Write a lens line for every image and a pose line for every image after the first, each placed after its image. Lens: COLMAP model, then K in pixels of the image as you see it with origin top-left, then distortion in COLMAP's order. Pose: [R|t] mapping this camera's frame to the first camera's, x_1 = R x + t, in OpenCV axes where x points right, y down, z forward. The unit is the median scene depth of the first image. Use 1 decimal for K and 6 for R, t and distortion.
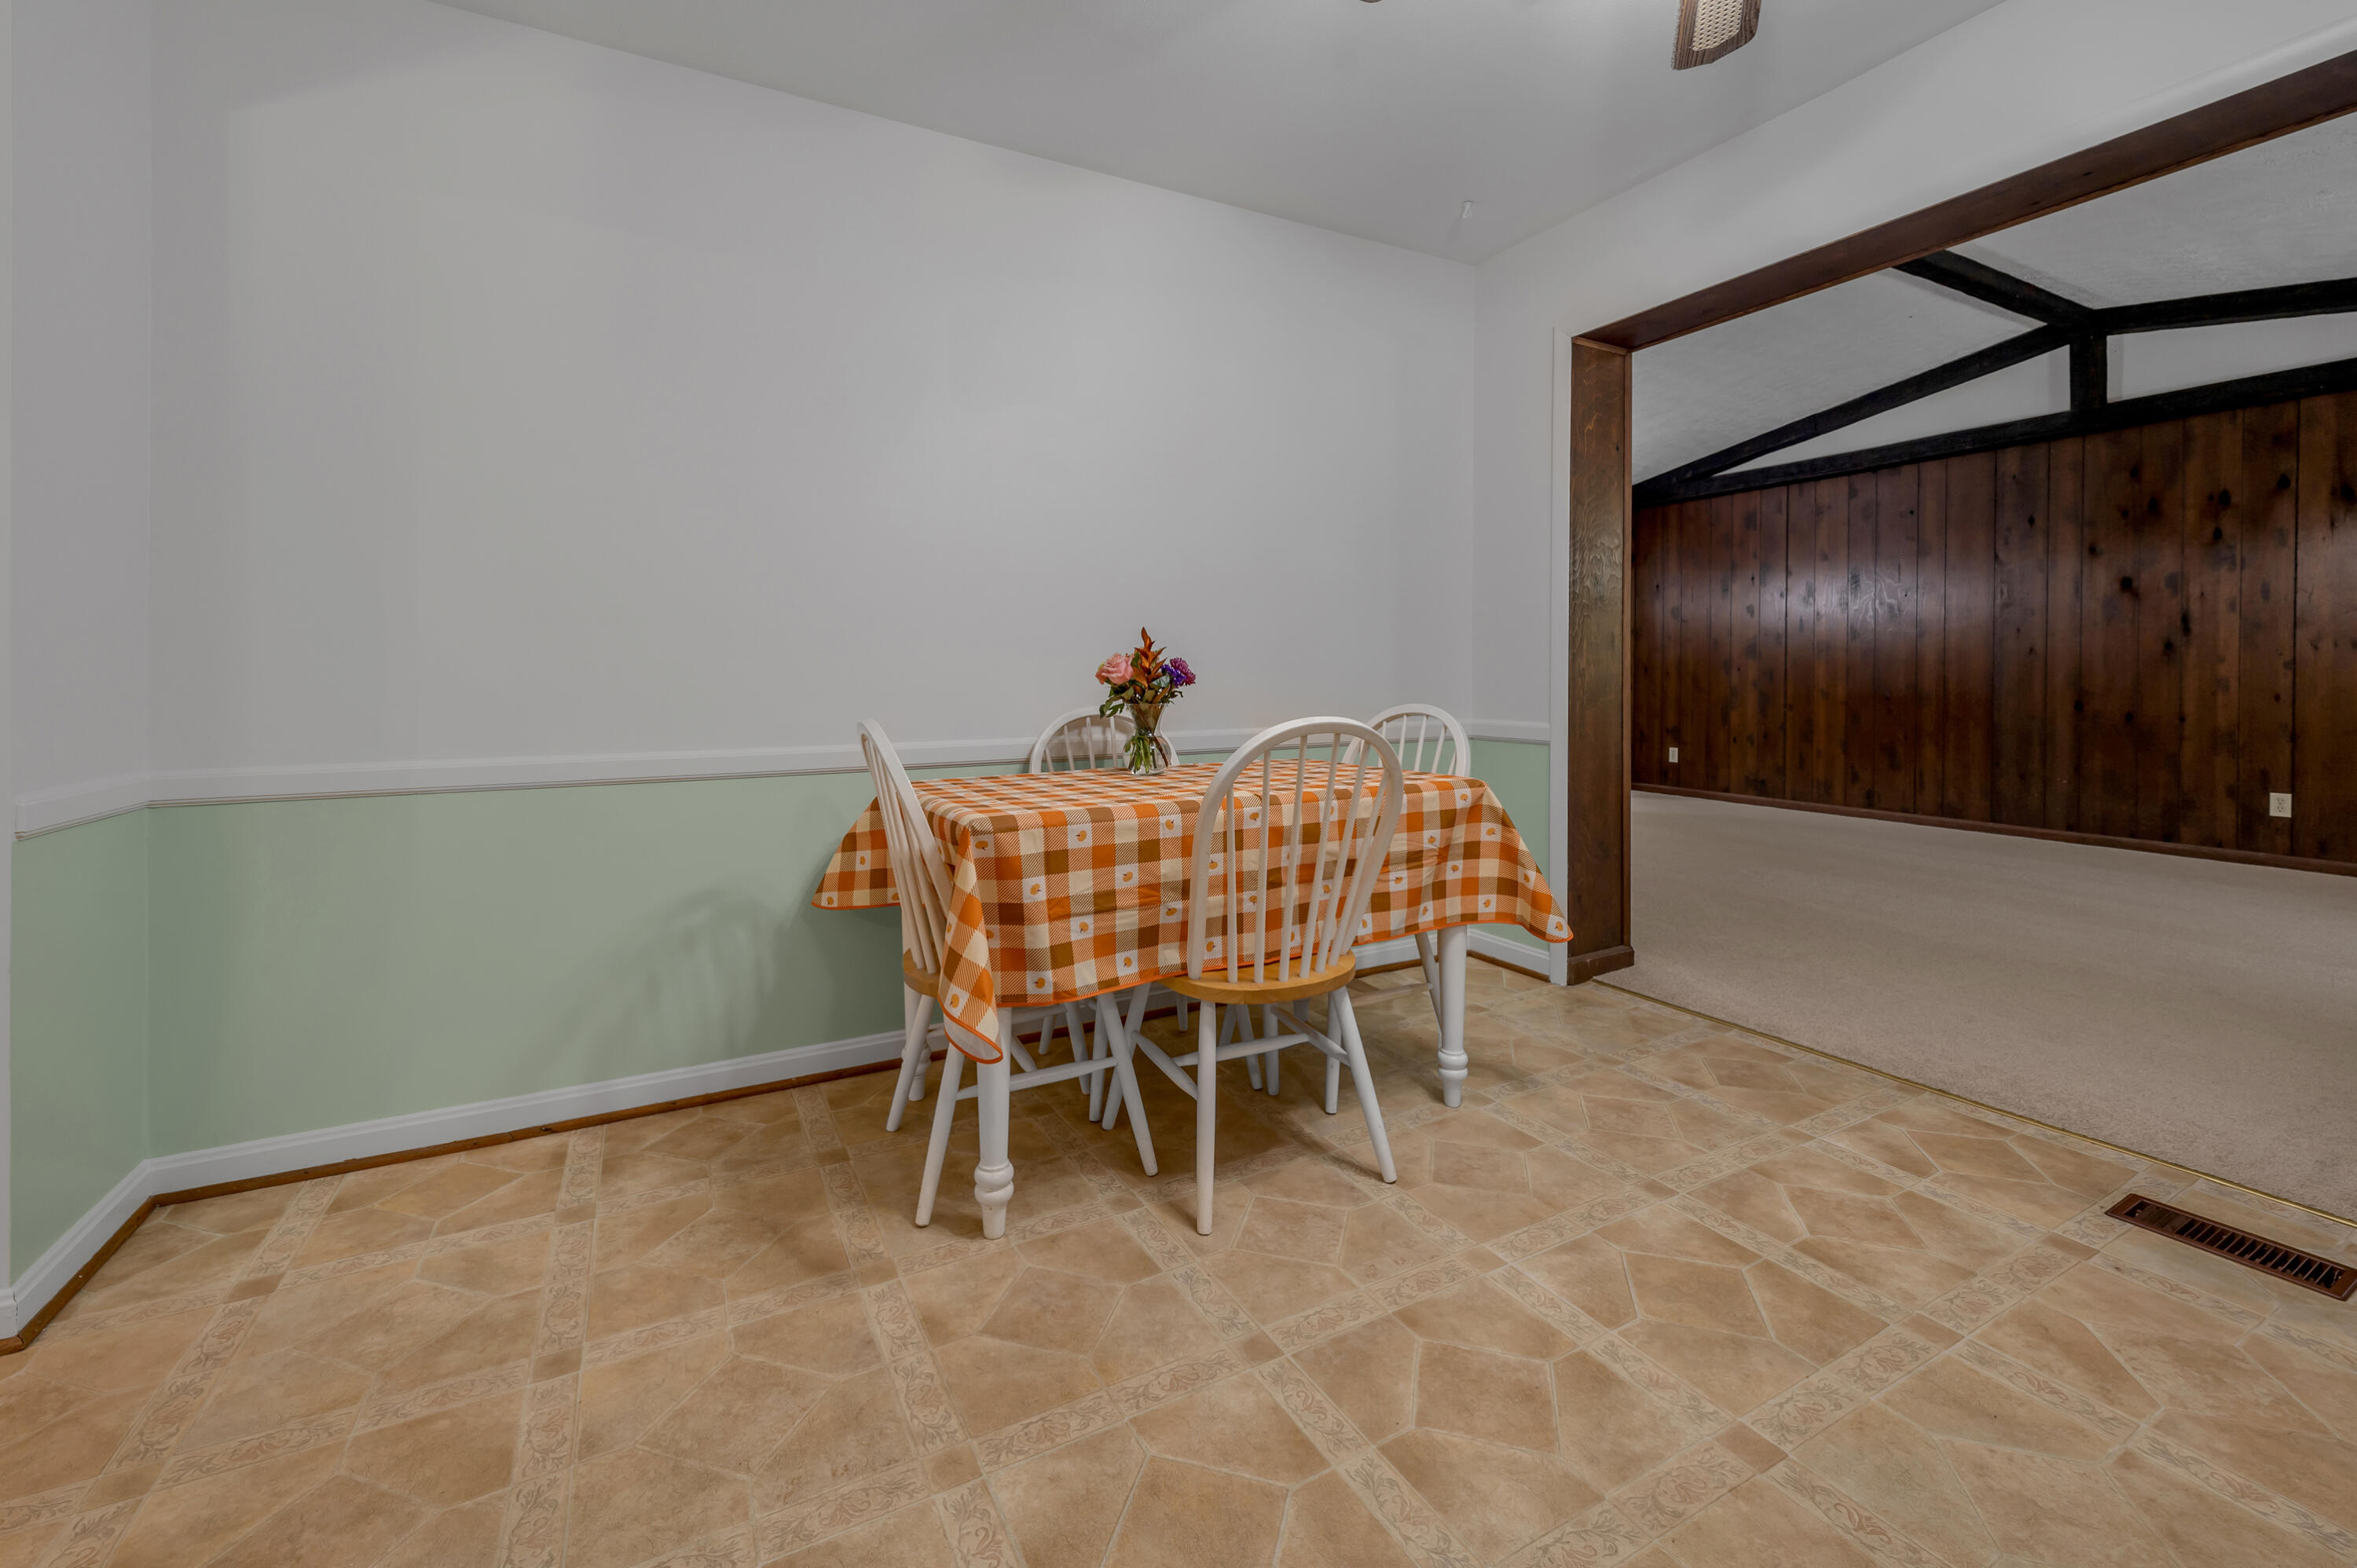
lens RADIAL K [[976.3, 0, 1174.8], [0, 976.3, 690.6], [0, 0, 1]] dist [0.000187, 0.000207]
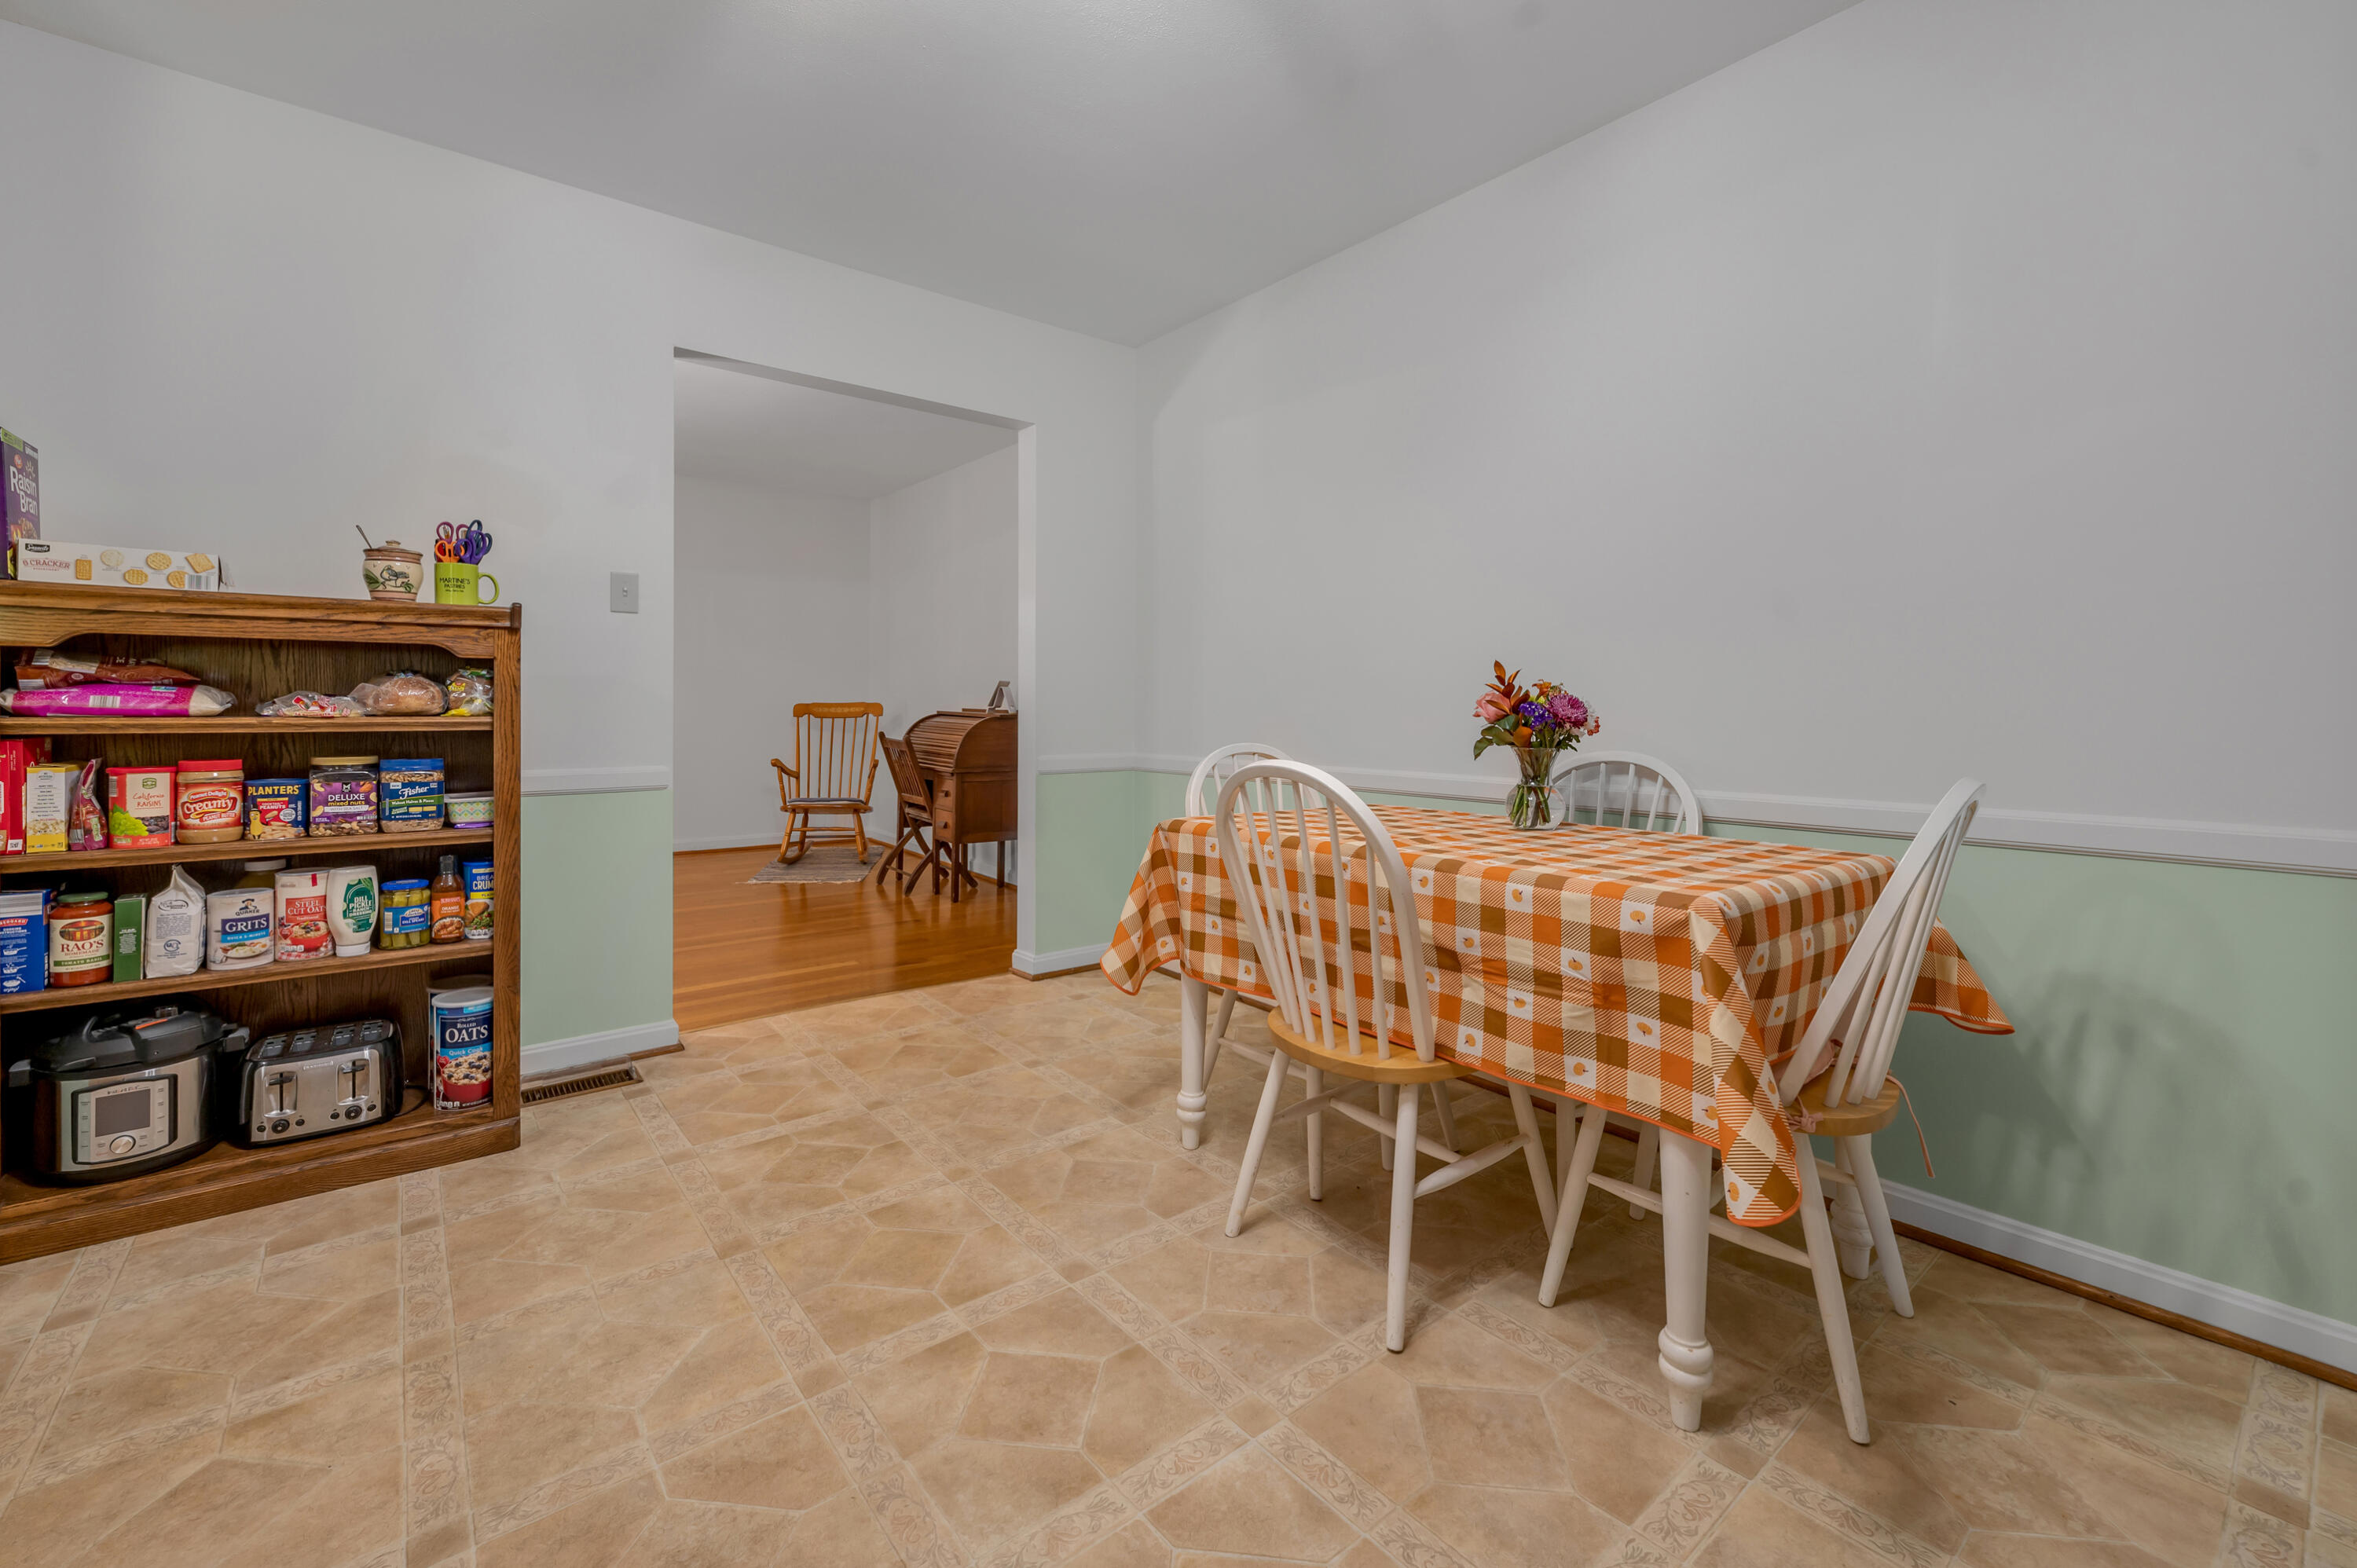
lens RADIAL K [[987.8, 0, 1180.8], [0, 987.8, 755.7], [0, 0, 1]] dist [0.001242, -0.000087]
pose [[0.181651, 0.053822, -0.981889, 0.488545], [-0.029416, 0.998352, 0.049282, -0.008017], [0.982923, 0.019932, 0.182935, 0.344098]]
